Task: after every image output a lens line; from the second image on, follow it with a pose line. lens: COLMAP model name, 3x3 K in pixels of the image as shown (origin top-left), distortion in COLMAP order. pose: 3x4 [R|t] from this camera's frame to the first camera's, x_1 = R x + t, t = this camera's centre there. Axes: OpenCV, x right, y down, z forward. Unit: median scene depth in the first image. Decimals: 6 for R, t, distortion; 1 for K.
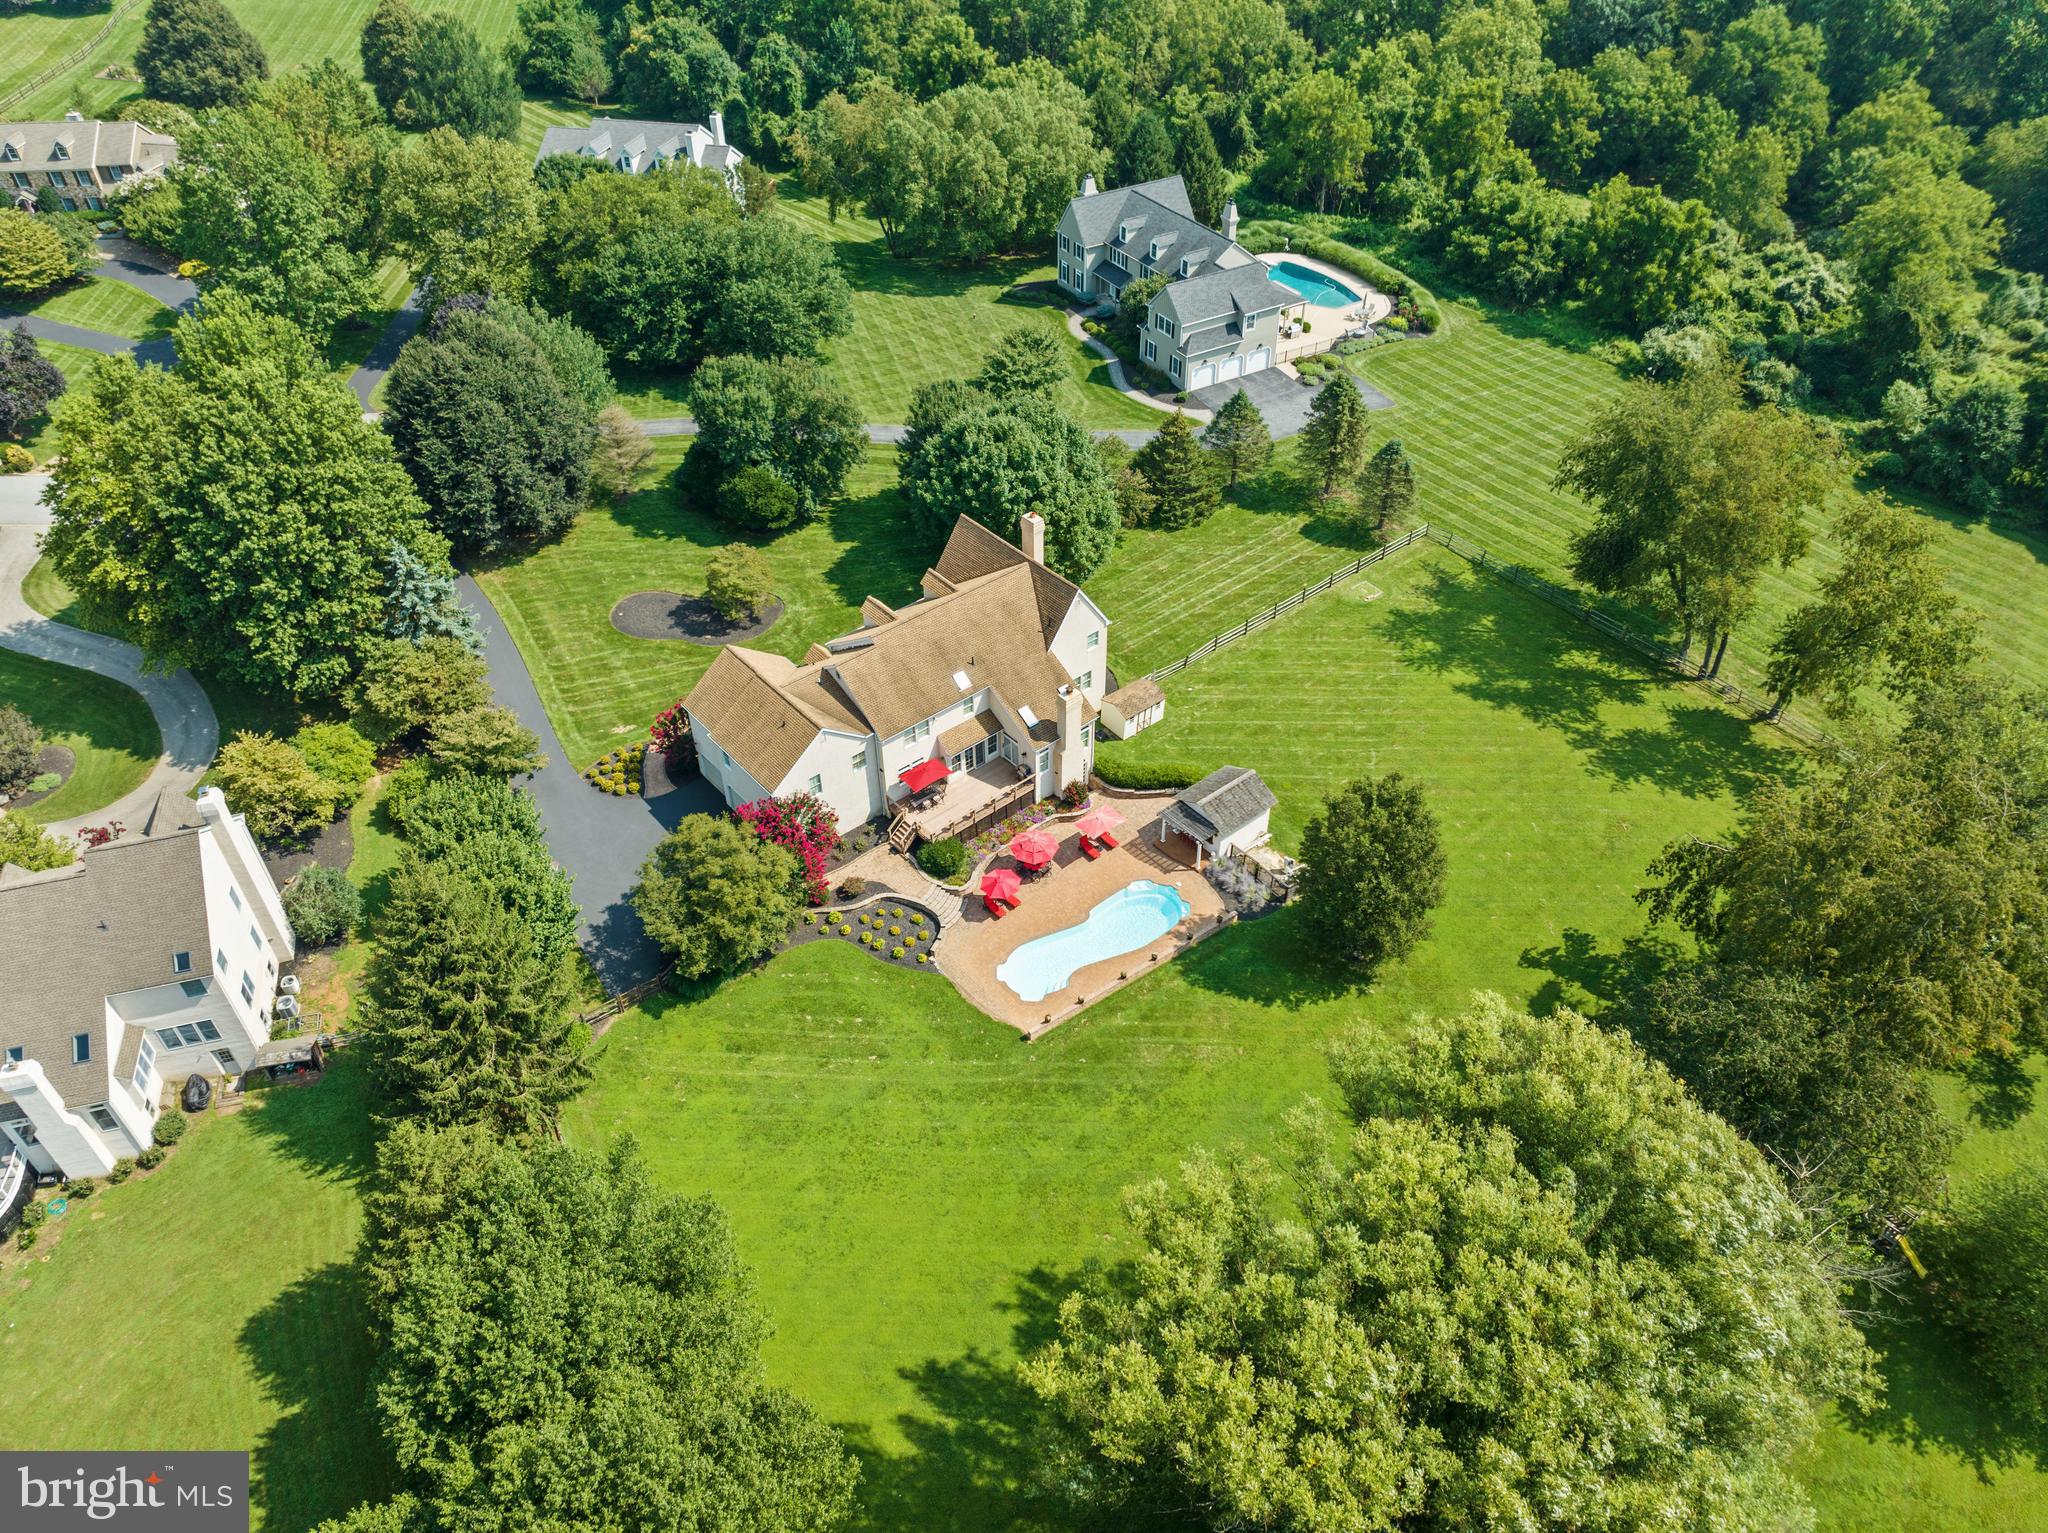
lens RADIAL K [[1452.7, 0, 1029.5], [0, 1452.7, 767.1], [0, 0, 1]] dist [-0.002862, -0.063210]
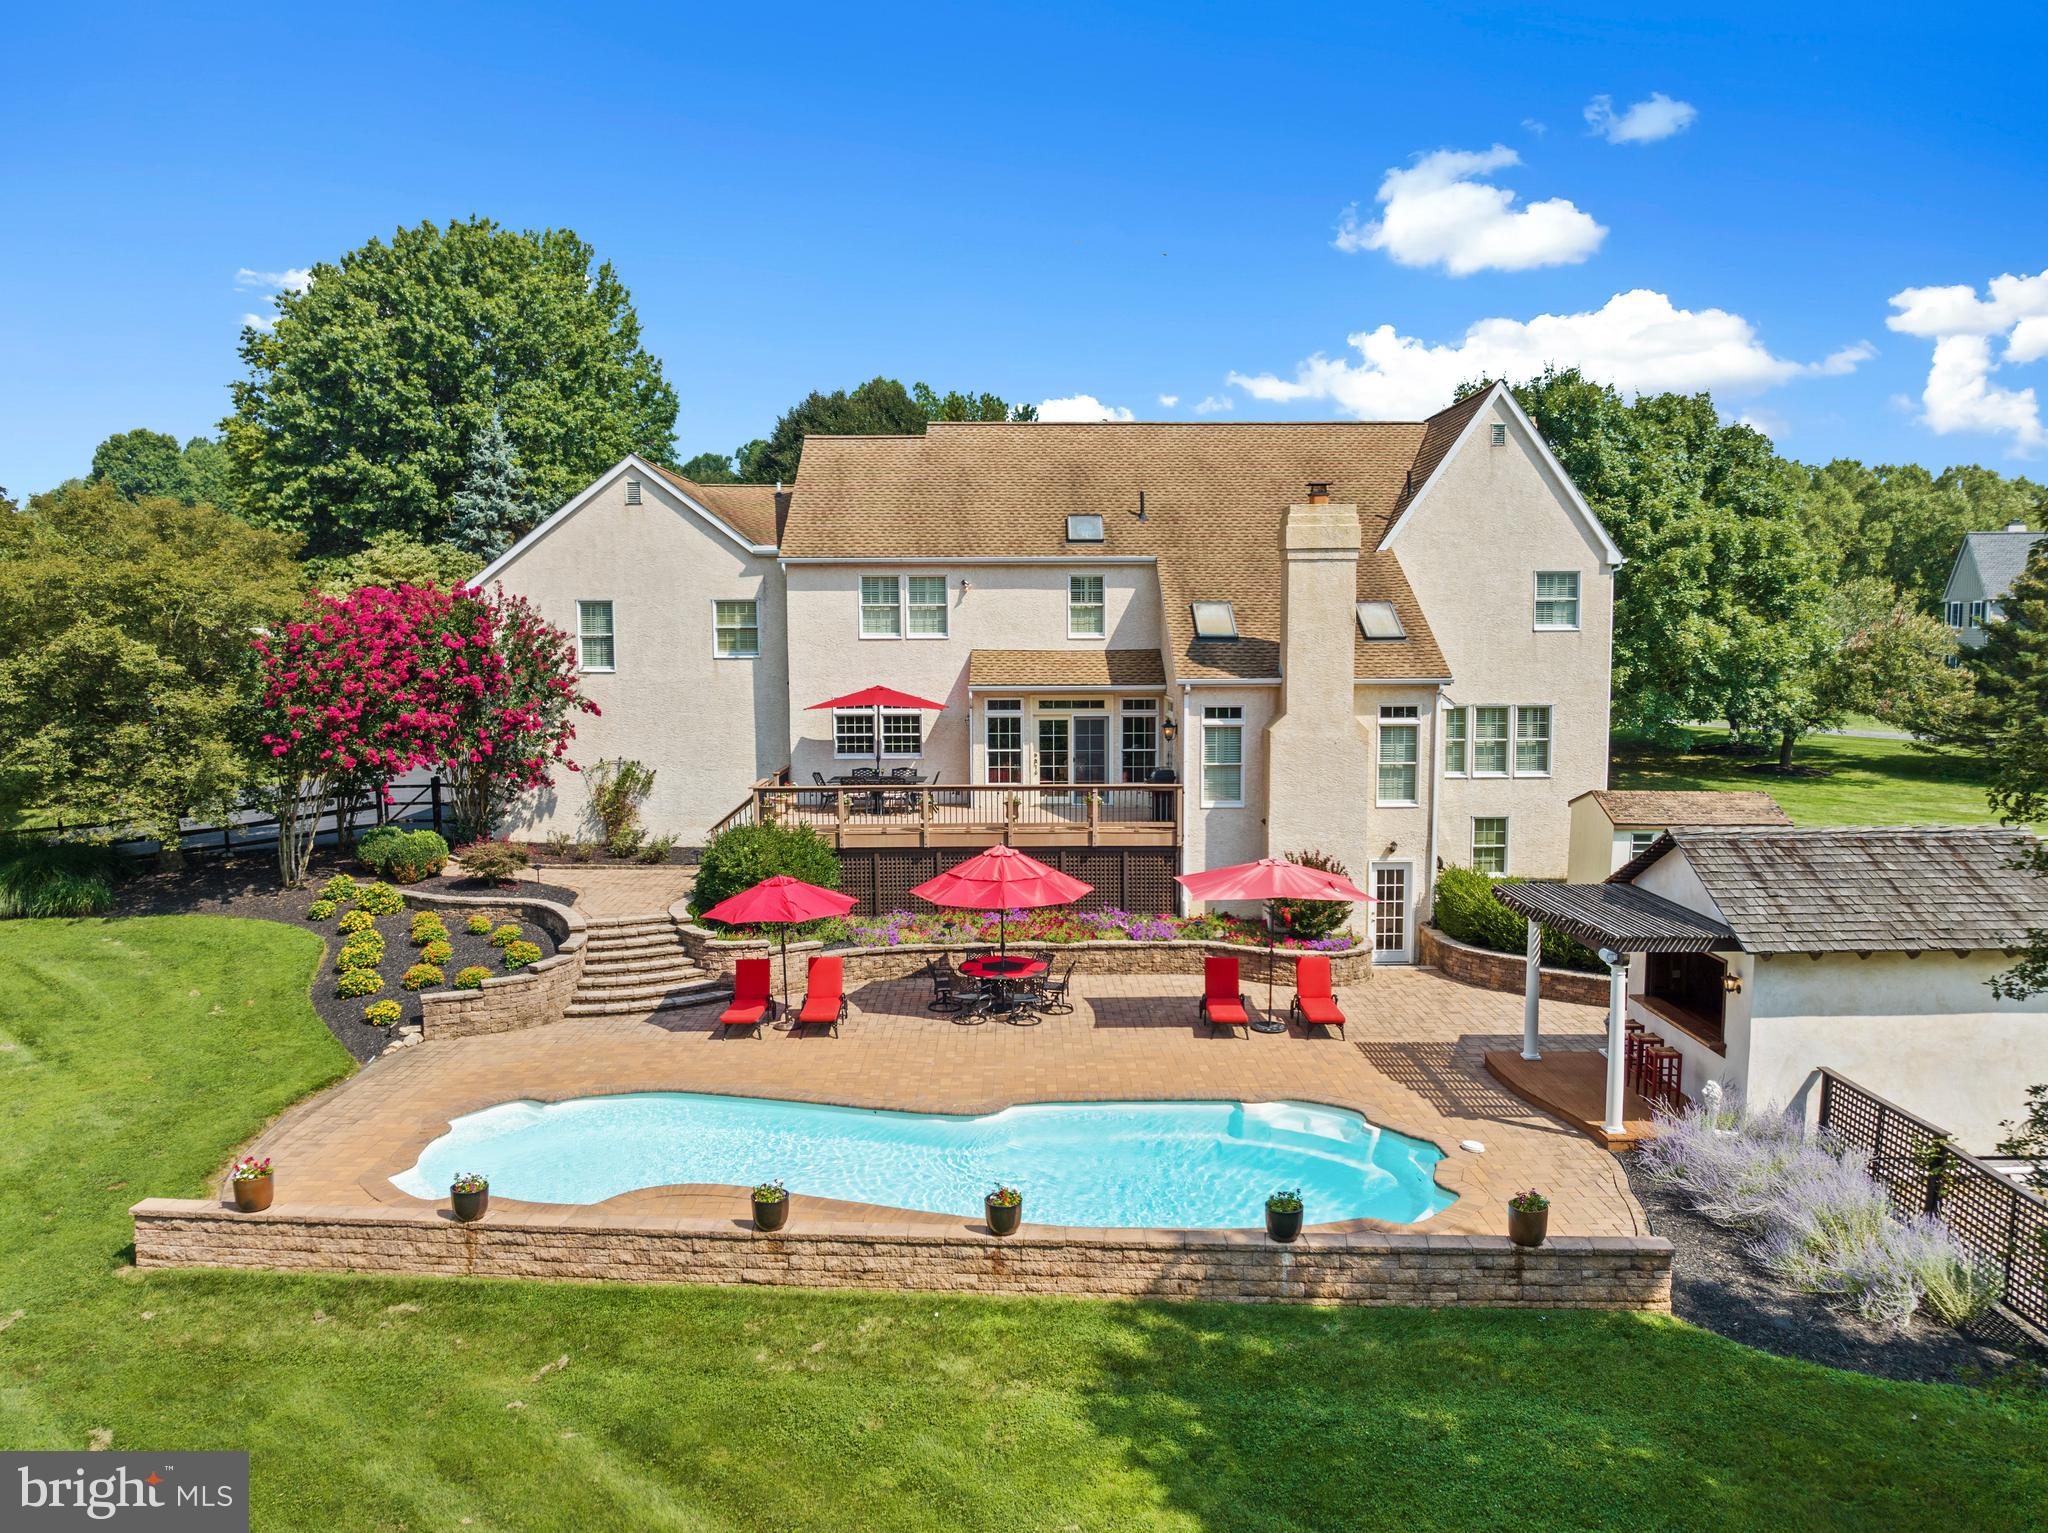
lens RADIAL K [[1452.7, 0, 1029.5], [0, 1452.7, 767.1], [0, 0, 1]] dist [-0.002862, -0.063210]
pose [[0.762568, 0.060383, -0.644084, 0.183246], [-0.413686, 0.810968, -0.413757, 0.146846], [0.497348, 0.581966, 0.643398, 0.809903]]
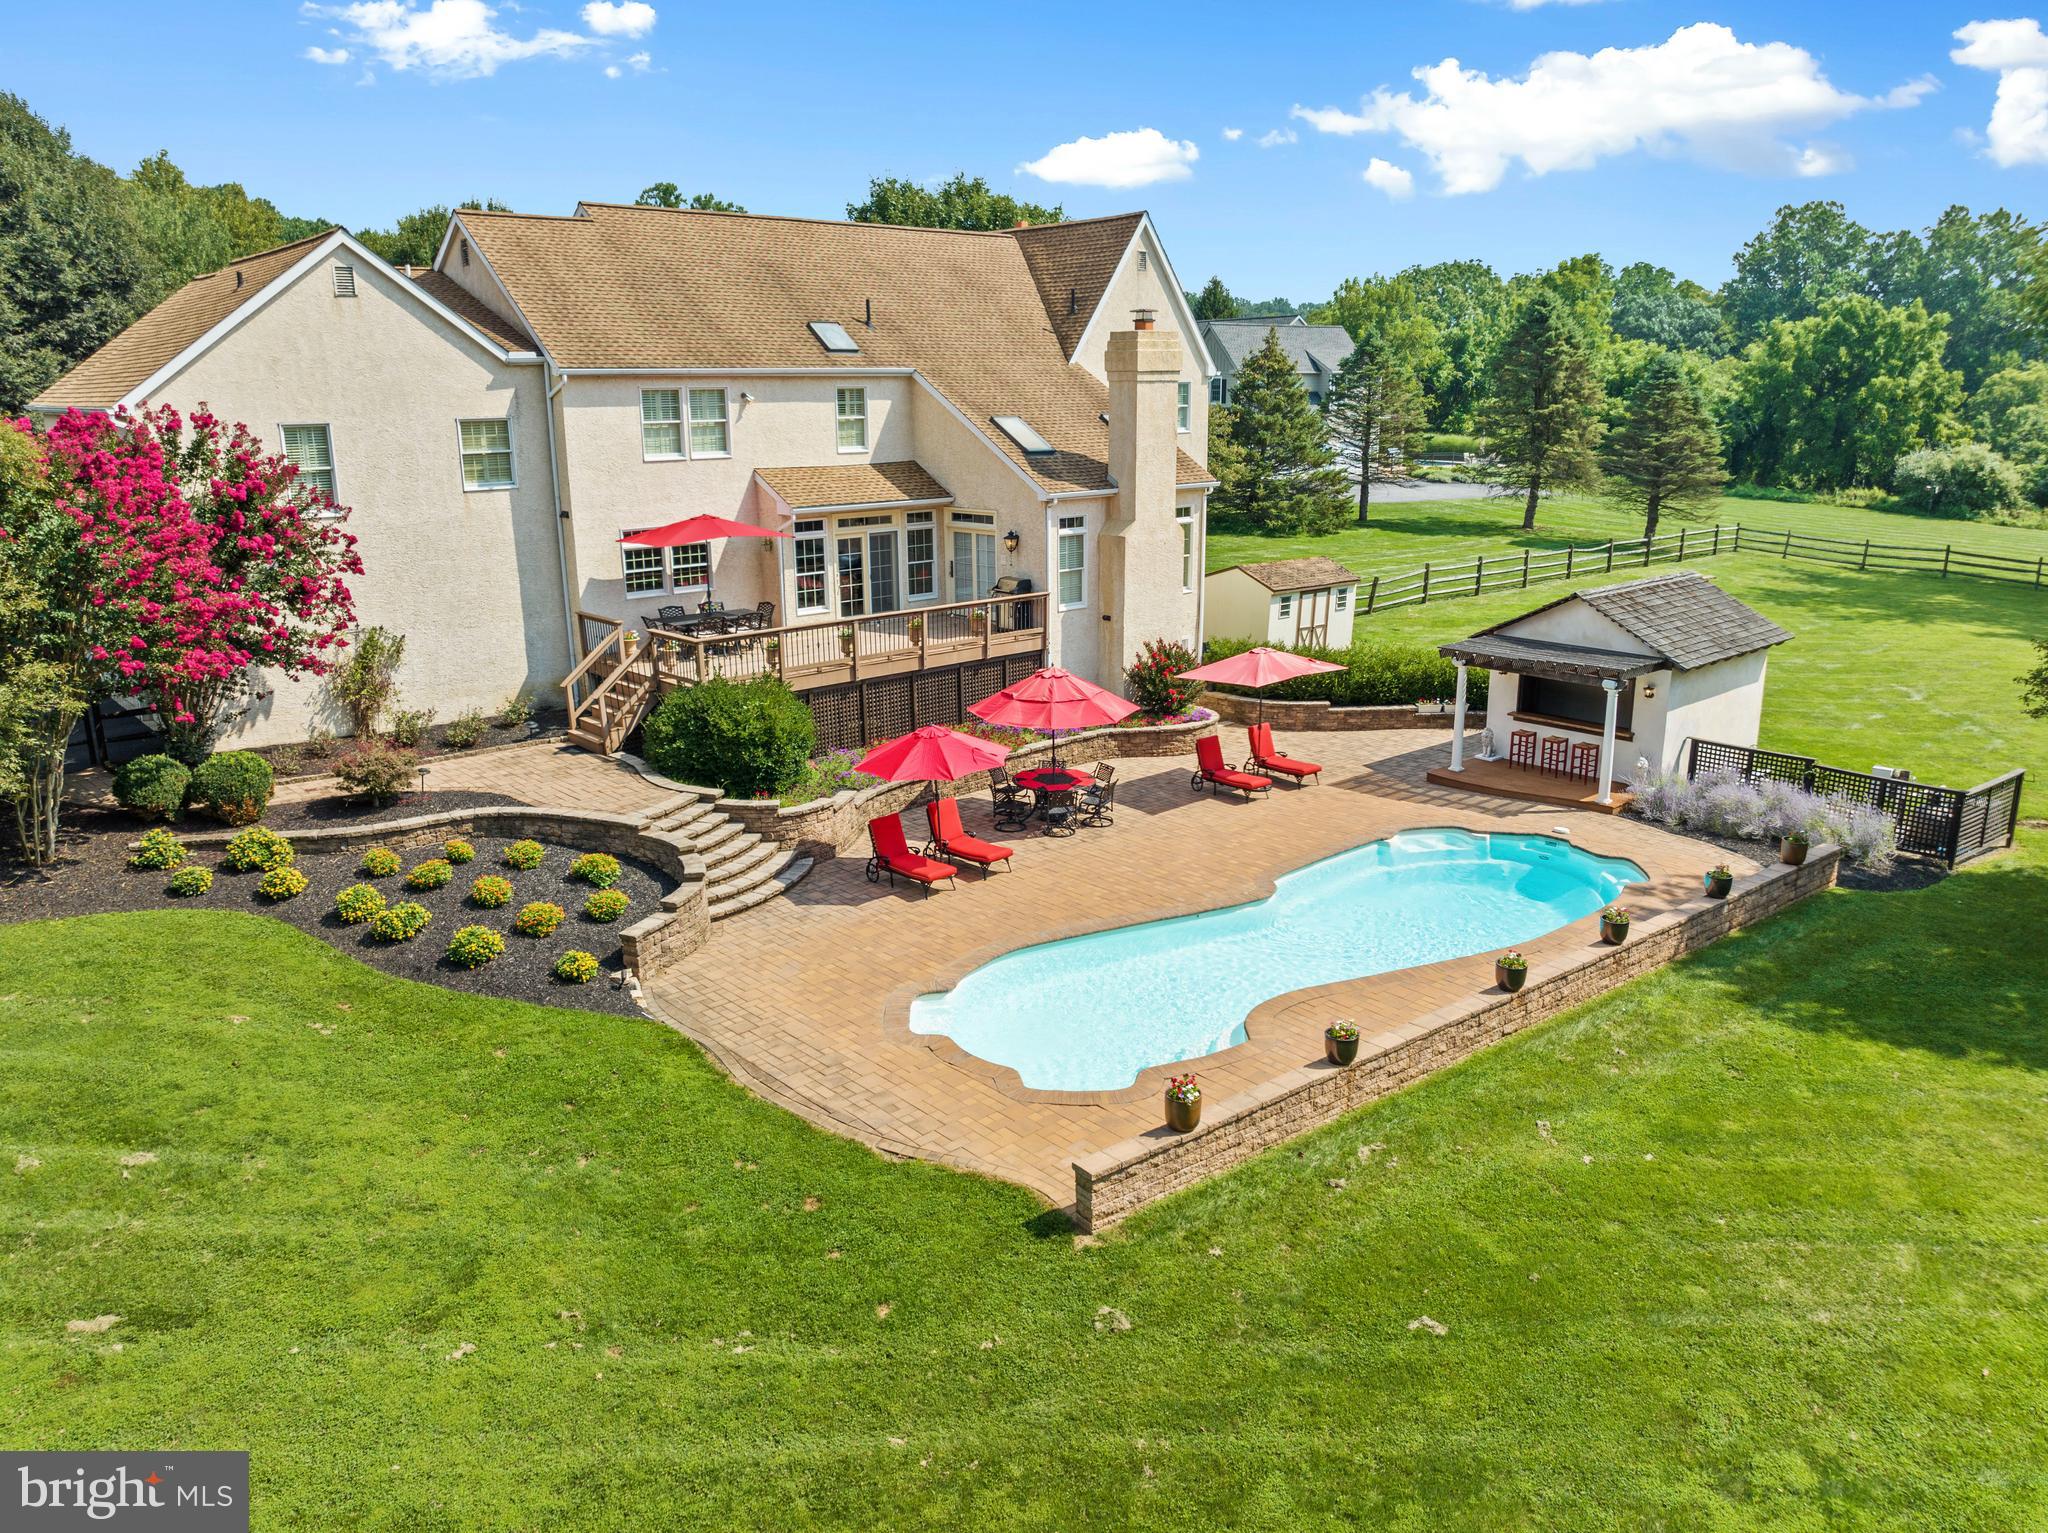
lens RADIAL K [[1452.7, 0, 1029.5], [0, 1452.7, 767.1], [0, 0, 1]] dist [-0.002862, -0.063210]
pose [[0.999619, -0.011434, 0.025123, -0.009068], [0.021008, 0.905526, -0.423771, 0.188368], [-0.017904, 0.424138, 0.905421, 0.738673]]
